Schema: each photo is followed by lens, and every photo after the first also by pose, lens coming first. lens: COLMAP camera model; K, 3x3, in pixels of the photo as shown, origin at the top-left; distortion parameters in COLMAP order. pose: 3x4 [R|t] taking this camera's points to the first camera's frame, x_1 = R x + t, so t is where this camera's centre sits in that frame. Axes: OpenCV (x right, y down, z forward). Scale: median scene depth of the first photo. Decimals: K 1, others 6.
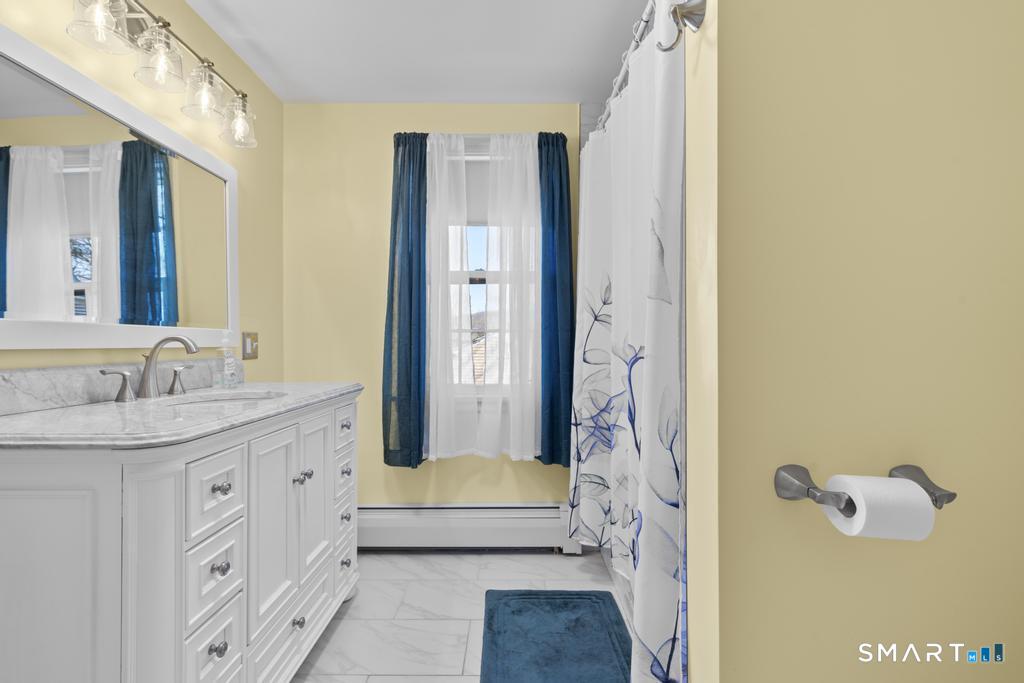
lens RADIAL K [[472.4, 0, 510.7], [0, 472.4, 342.9], [0, 0, 1]] dist [-0.003010, 0.001410]
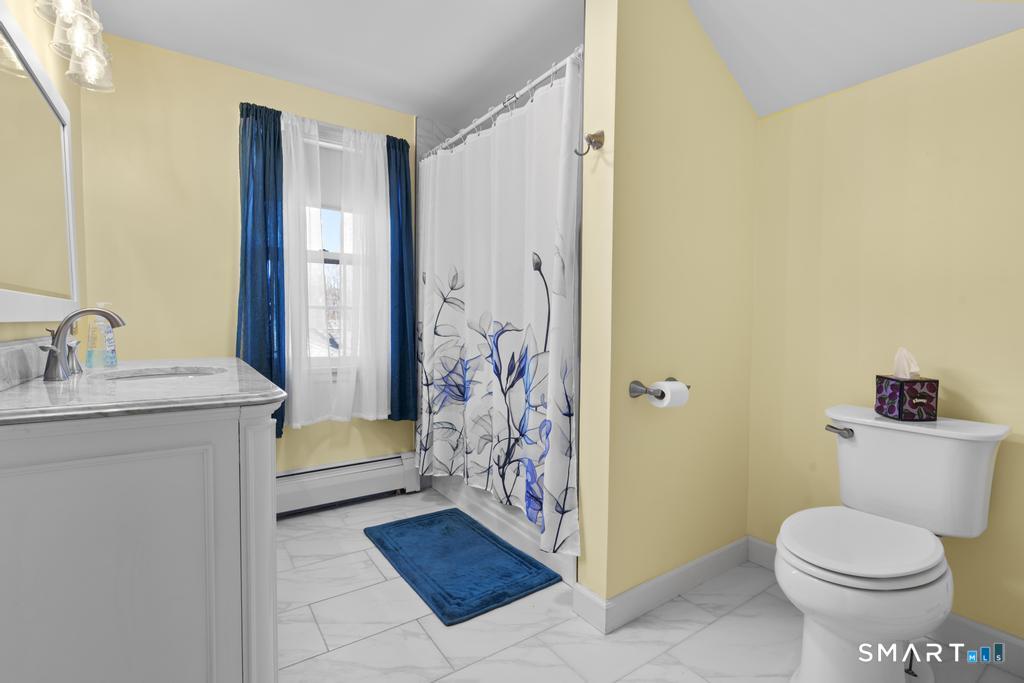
lens RADIAL K [[472.4, 0, 505.2], [0, 472.4, 343.7], [0, 0, 1]] dist [-0.003010, 0.001410]
pose [[0.830377, -0.019742, 0.556853, -0.374541], [-0.009715, 0.998707, 0.049894, -0.000245], [-0.557118, -0.046841, 0.829111, -0.142127]]
